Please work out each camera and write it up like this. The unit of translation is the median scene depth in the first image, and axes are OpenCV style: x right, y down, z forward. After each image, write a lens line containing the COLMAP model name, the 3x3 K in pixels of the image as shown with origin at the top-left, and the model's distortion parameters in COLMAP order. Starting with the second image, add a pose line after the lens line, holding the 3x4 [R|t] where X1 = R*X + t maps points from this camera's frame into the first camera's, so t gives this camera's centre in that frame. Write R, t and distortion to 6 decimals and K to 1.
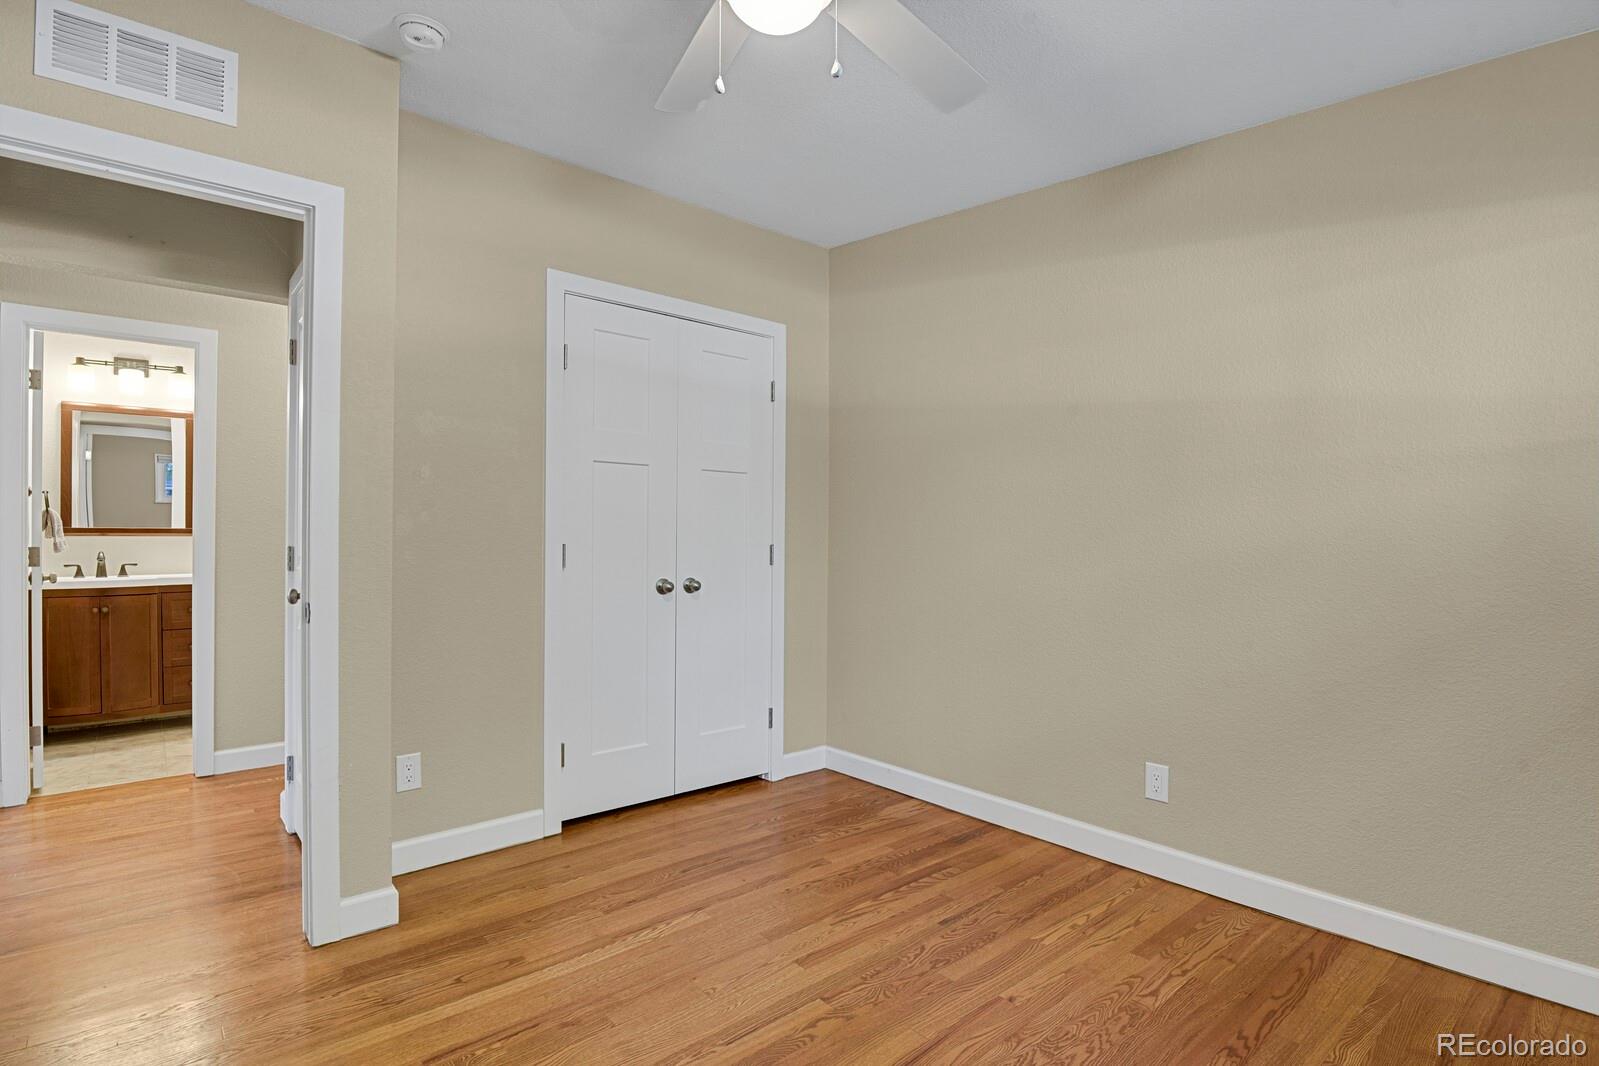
lens RADIAL K [[784.7, 0, 802.4], [0, 784.7, 540.7], [0, 0, 1]] dist [-0.018861, -0.007096]
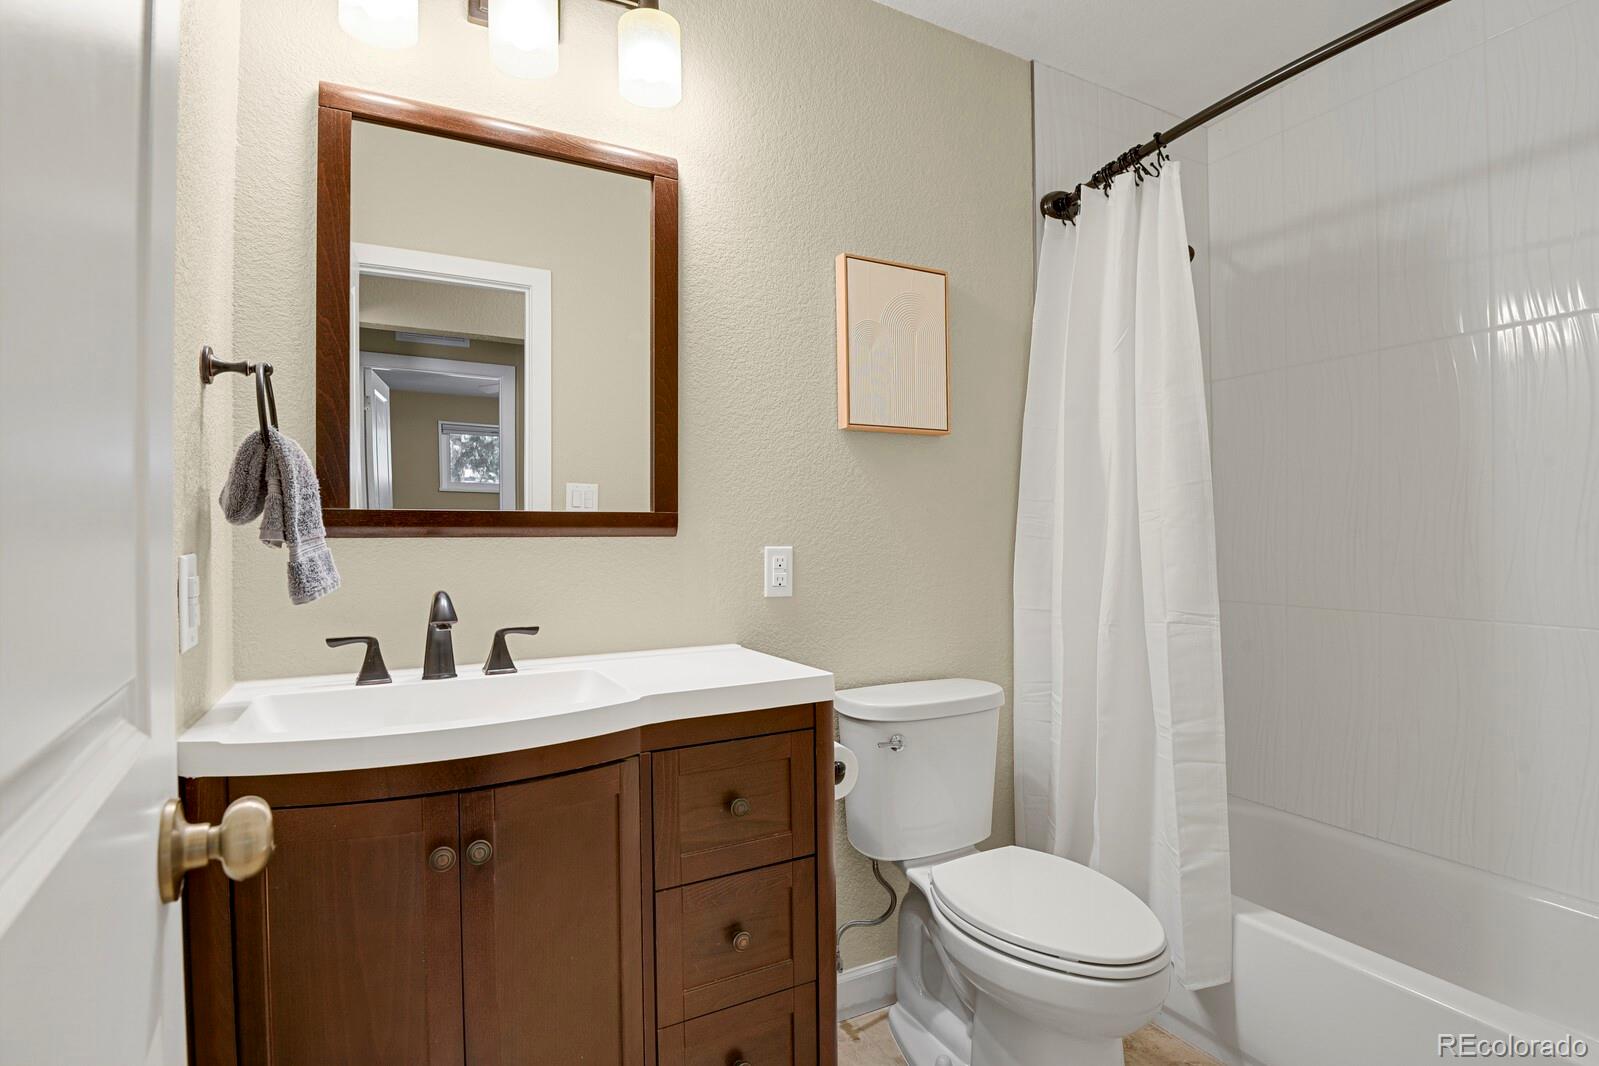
lens RADIAL K [[784.7, 0, 802.4], [0, 784.7, 540.7], [0, 0, 1]] dist [-0.018861, -0.007096]
pose [[0.975338, 0.002893, -0.220696, -0.710589], [-0.001899, 0.999987, 0.004717, -0.006224], [0.220707, -0.004181, 0.975331, 0.739337]]
